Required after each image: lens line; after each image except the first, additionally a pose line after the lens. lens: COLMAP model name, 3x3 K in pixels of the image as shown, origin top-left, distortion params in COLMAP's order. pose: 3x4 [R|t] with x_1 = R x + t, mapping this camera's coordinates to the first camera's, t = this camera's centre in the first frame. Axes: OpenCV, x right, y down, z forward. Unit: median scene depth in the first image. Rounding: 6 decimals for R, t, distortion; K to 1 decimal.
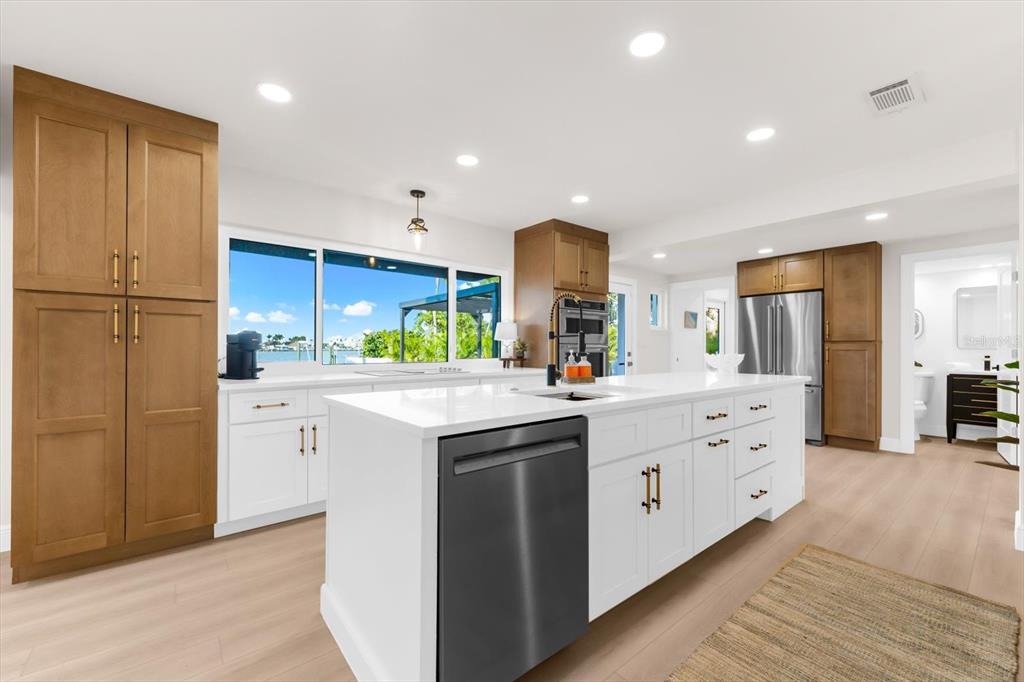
lens RADIAL K [[417.2, 0, 511.1], [0, 417.2, 341.5], [0, 0, 1]] dist [0.002731, 0.000444]
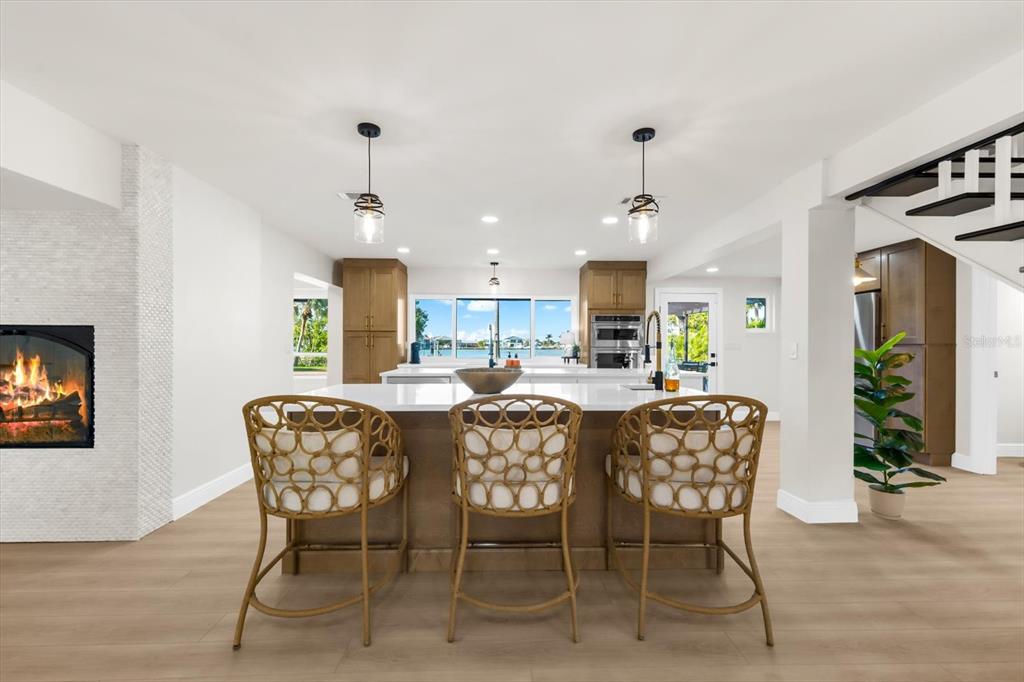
lens RADIAL K [[417.2, 0, 513.5], [0, 417.2, 345.0], [0, 0, 1]] dist [0.002731, 0.000444]
pose [[0.786706, -0.000748, -0.617327, 0.752068], [0.007780, 0.999932, 0.008703, -0.015793], [0.617278, -0.011649, 0.786659, -0.287605]]
